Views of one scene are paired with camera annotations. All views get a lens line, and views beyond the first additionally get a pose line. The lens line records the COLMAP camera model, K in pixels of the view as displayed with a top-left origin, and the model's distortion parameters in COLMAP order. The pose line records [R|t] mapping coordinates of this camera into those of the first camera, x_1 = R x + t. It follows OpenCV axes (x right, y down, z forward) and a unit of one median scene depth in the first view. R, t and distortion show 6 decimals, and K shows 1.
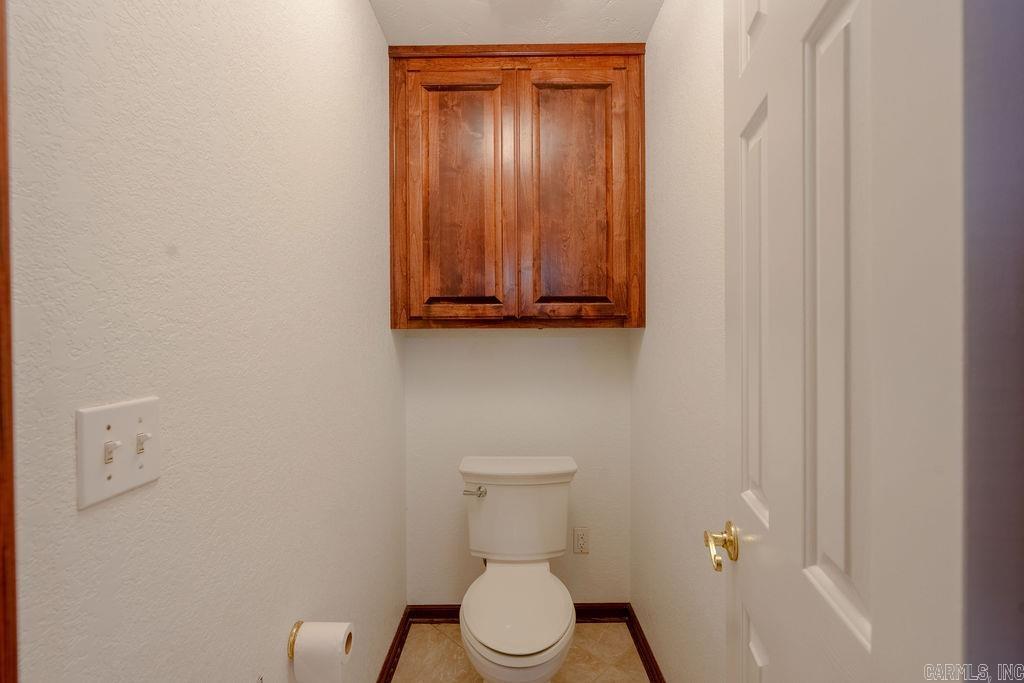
lens RADIAL K [[459.0, 0, 510.5], [0, 459.0, 342.2], [0, 0, 1]] dist [-0.004707, 0.001965]
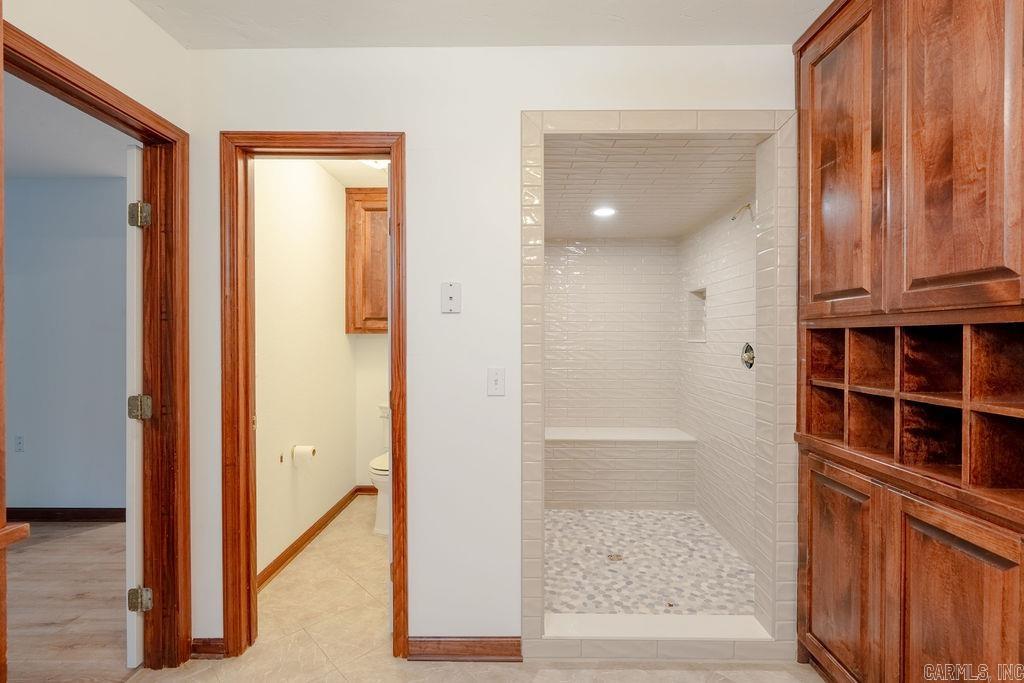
lens RADIAL K [[459.0, 0, 514.6], [0, 459.0, 340.9], [0, 0, 1]] dist [-0.004707, 0.001965]
pose [[0.999977, 0.006389, 0.002398, 0.445343], [-0.006366, 0.999935, -0.009440, 0.014313], [-0.002458, 0.009425, 0.999953, -0.925479]]
